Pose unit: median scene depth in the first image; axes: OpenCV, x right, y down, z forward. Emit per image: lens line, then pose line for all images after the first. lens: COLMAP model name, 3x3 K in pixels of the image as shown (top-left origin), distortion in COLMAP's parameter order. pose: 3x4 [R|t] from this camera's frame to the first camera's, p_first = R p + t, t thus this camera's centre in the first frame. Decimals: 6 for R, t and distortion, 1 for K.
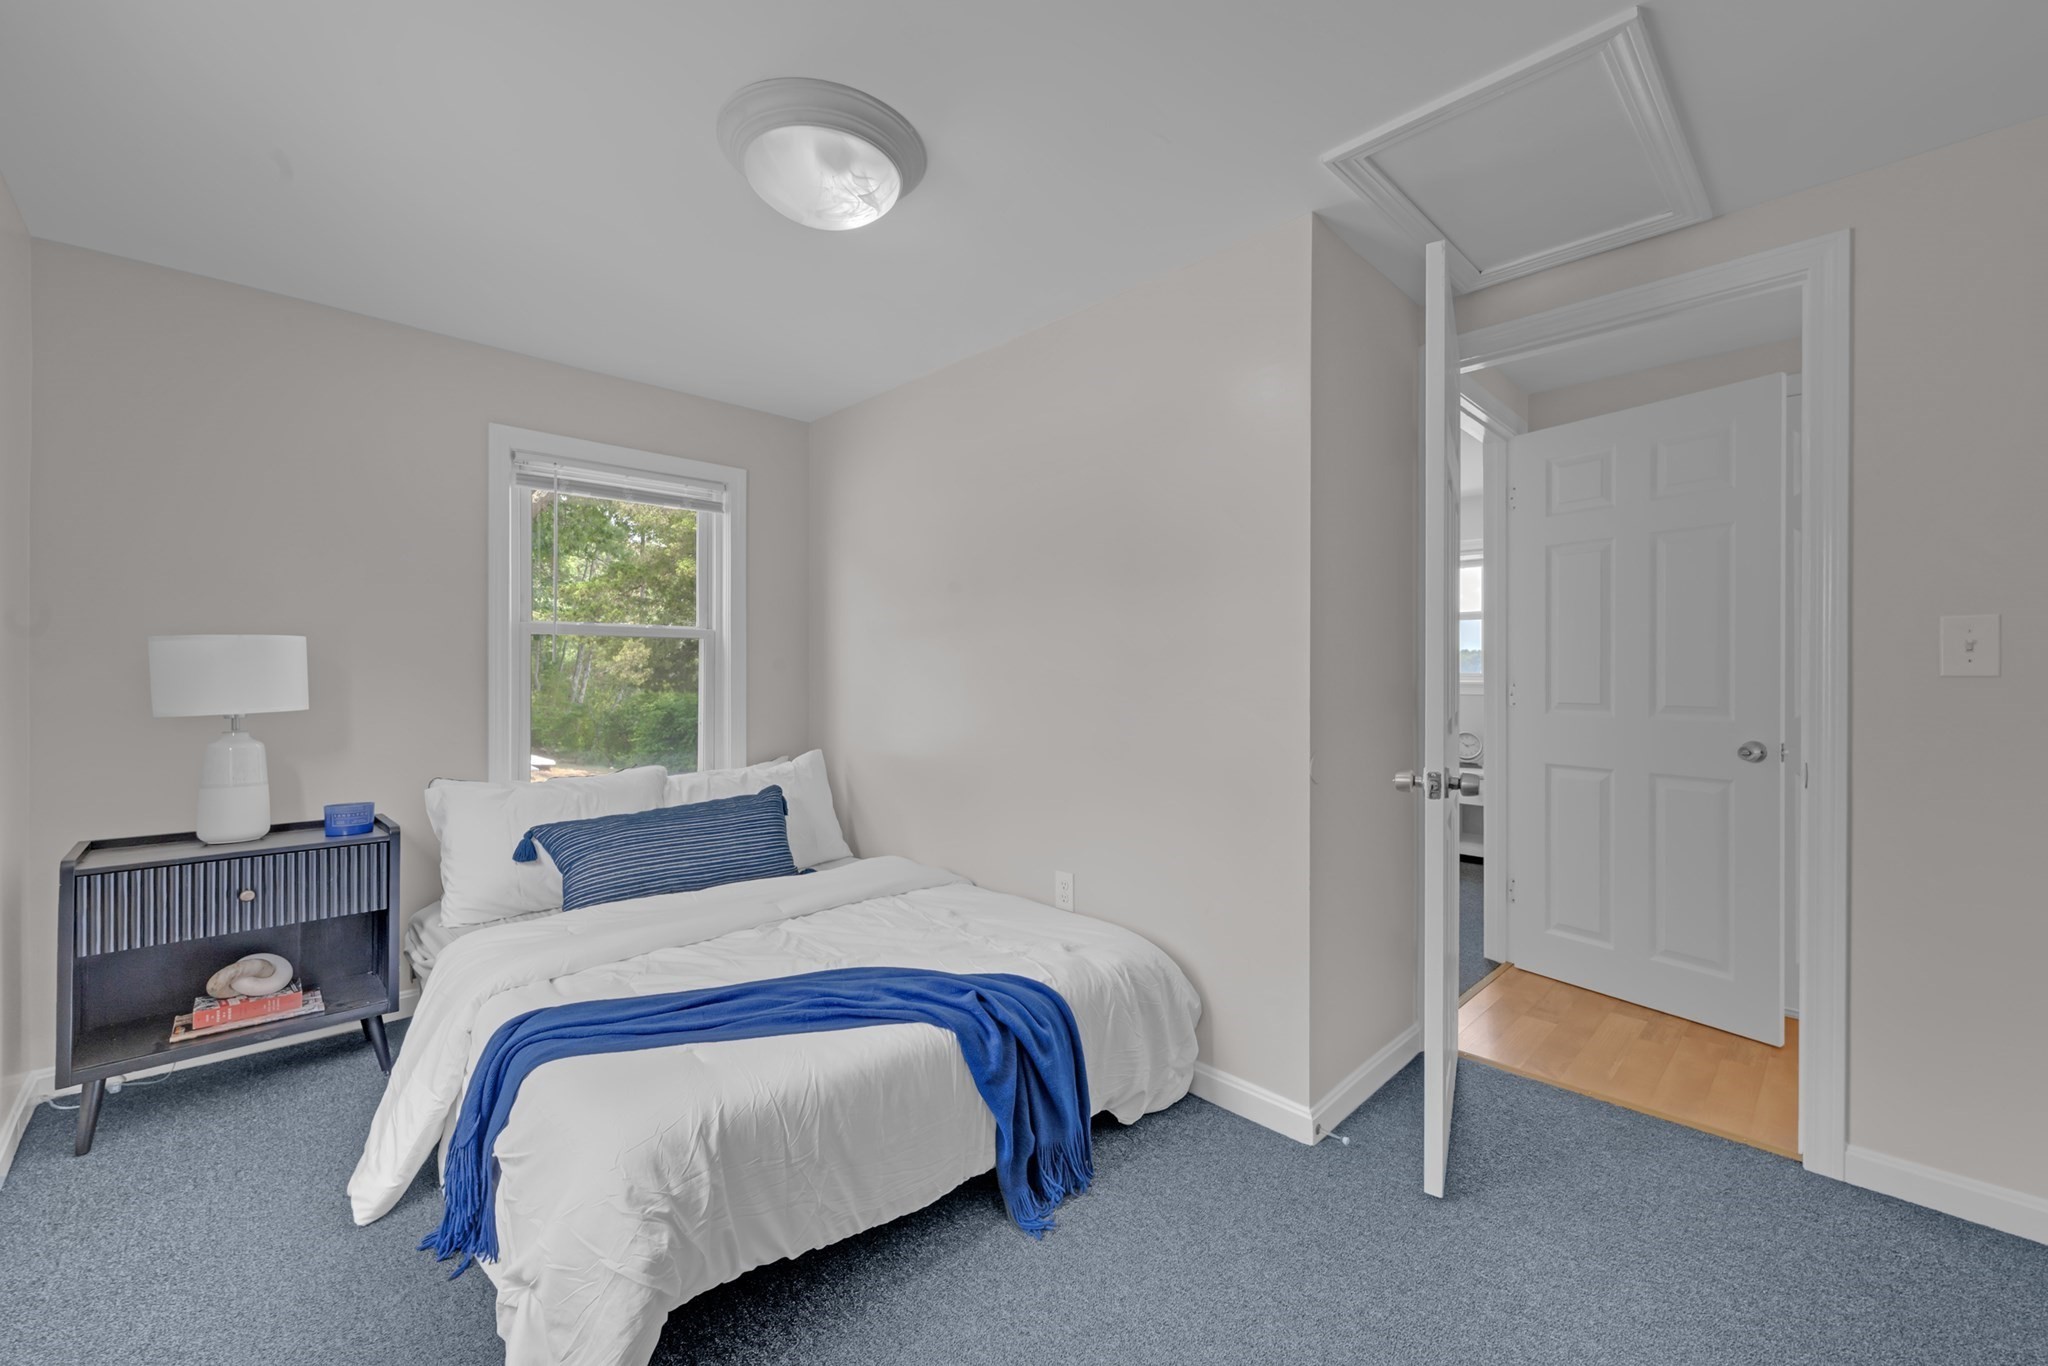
lens RADIAL K [[816.3, 0, 1019.2], [0, 816.3, 681.9], [0, 0, 1]] dist [0.001198, 0.000439]
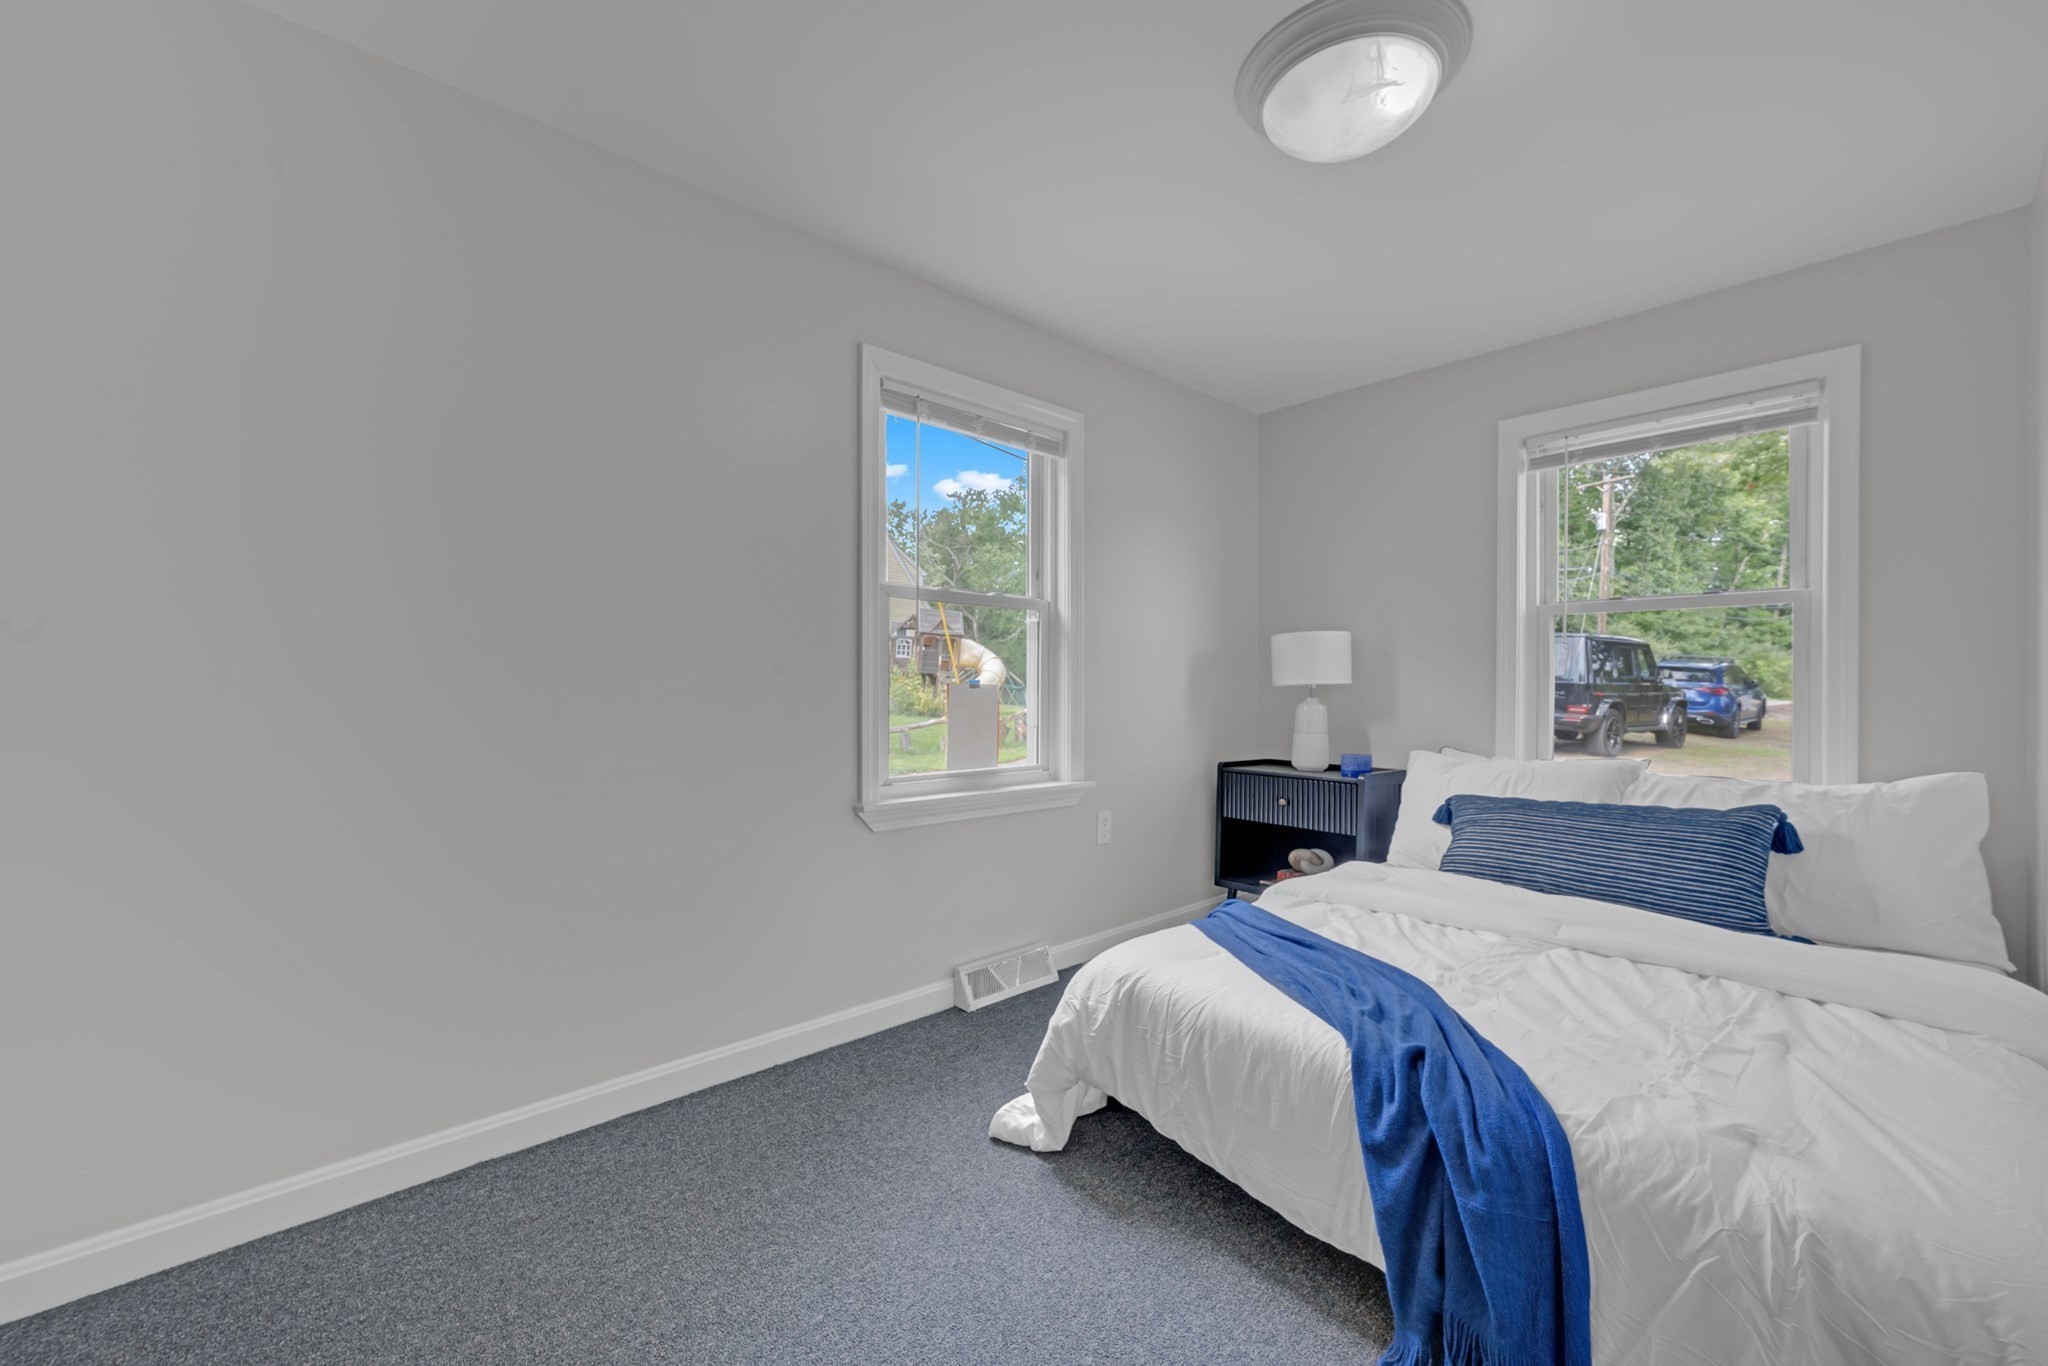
lens RADIAL K [[816.3, 0, 1019.2], [0, 816.3, 681.9], [0, 0, 1]] dist [0.001198, 0.000439]
pose [[-0.034293, 0.000682, -0.999412, 0.569769], [-0.011575, 0.999932, 0.001079, 0.039281], [0.999345, 0.011605, -0.034283, 0.528002]]
